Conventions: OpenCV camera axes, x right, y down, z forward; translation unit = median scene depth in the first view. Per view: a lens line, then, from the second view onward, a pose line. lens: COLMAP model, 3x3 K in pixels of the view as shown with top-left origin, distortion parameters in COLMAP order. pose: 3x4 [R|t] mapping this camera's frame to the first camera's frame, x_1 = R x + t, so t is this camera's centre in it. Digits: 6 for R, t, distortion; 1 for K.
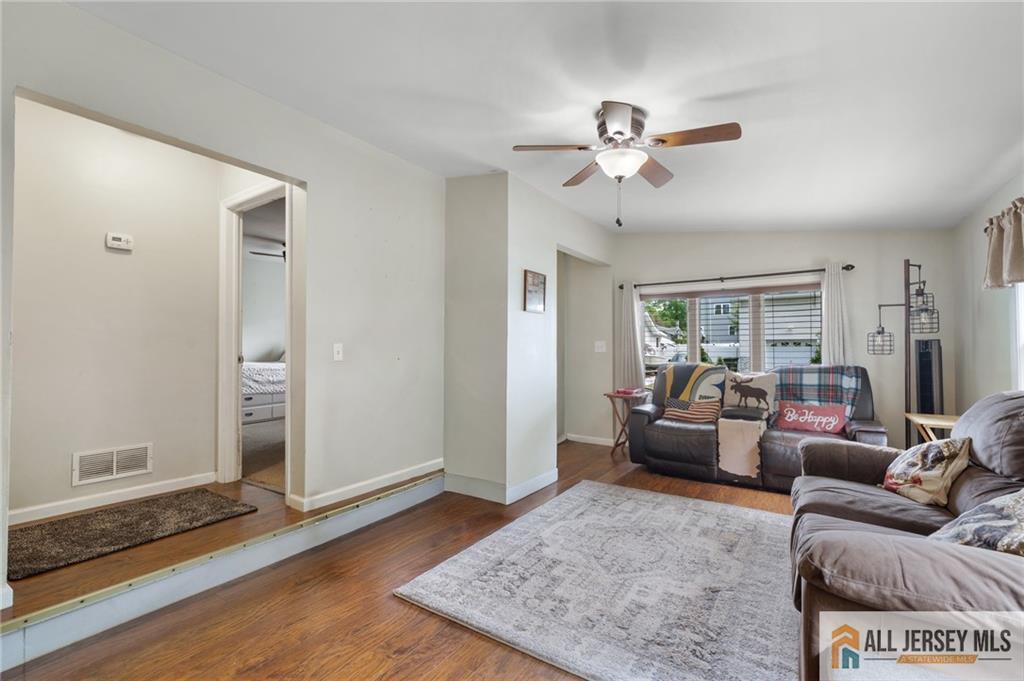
lens RADIAL K [[454.5, 0, 508.3], [0, 454.5, 342.0], [0, 0, 1]] dist [0.002125, 0.000284]
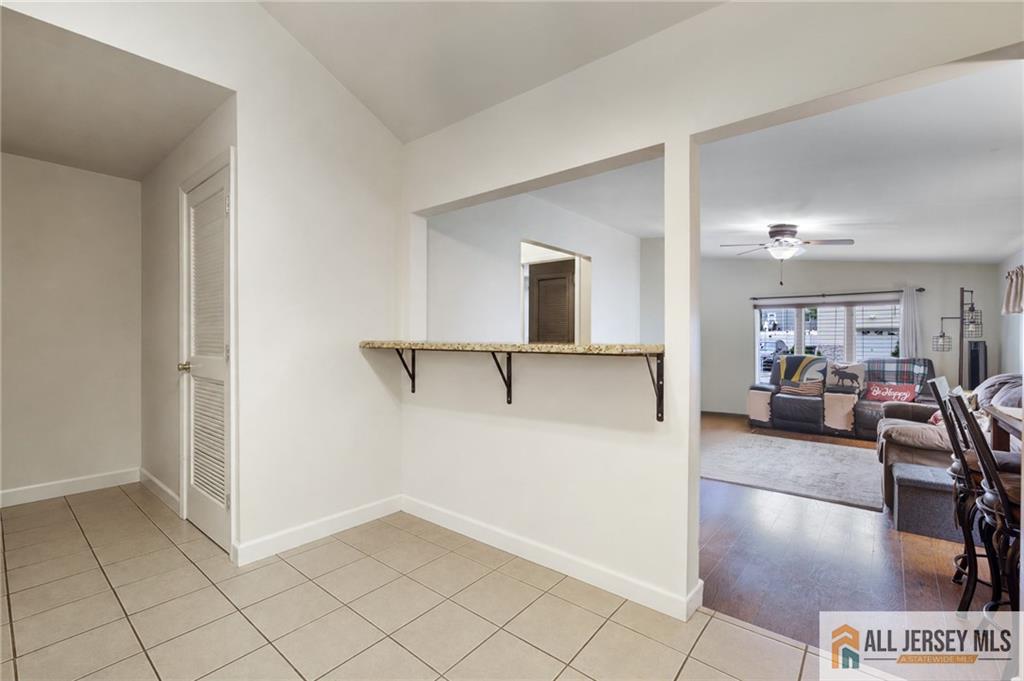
lens RADIAL K [[453.5, 0, 512.0], [0, 453.5, 340.5], [0, 0, 1]] dist [0.000689, -0.000074]
pose [[0.993617, -0.000517, -0.112801, -0.406642], [0.003548, 0.999638, 0.026673, -0.050732], [0.112746, -0.026903, 0.993260, -0.623997]]
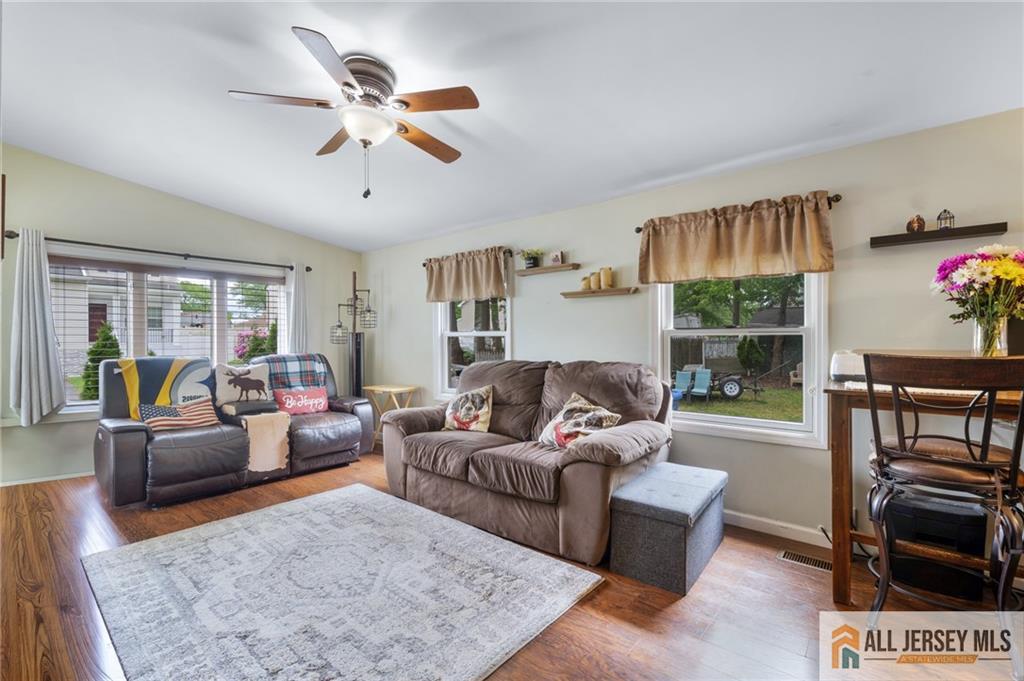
lens RADIAL K [[454.5, 0, 508.3], [0, 454.5, 342.0], [0, 0, 1]] dist [0.002125, 0.000284]
pose [[0.117008, -0.005208, 0.993117, -0.372621], [-0.013802, 0.999881, 0.006869, 0.007949], [-0.993035, -0.014511, 0.116922, 0.385660]]
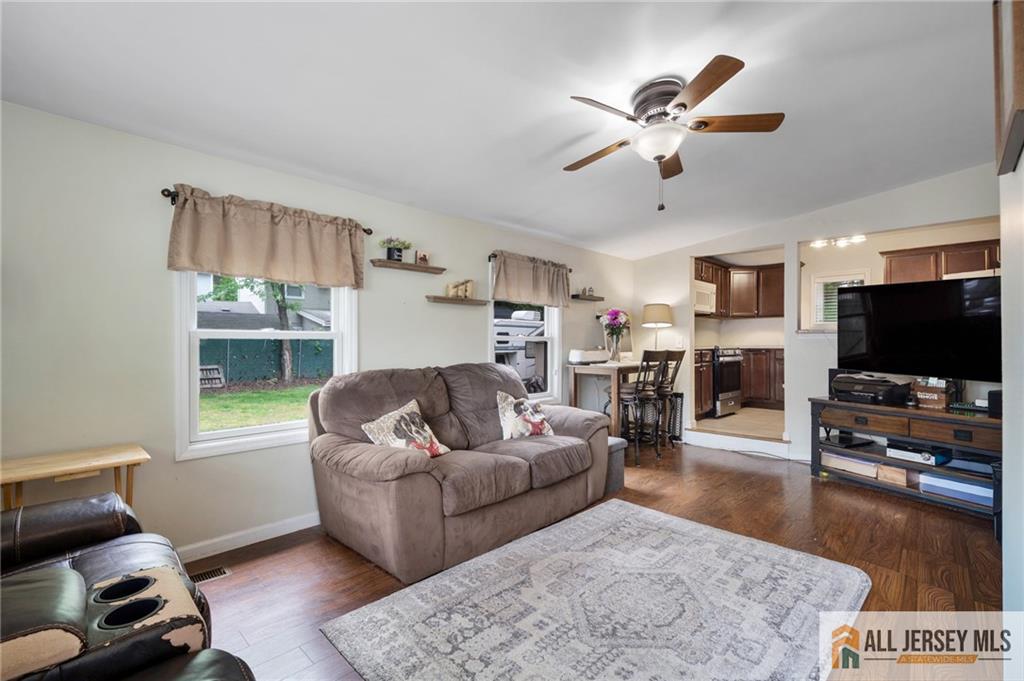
lens RADIAL K [[453.5, 0, 512.0], [0, 453.5, 340.5], [0, 0, 1]] dist [0.000689, -0.000074]
pose [[-0.981082, 0.003775, 0.193556, 0.230327], [-0.000430, 0.999765, -0.021677, 0.020440], [-0.193592, -0.021350, -0.980850, 1.232830]]
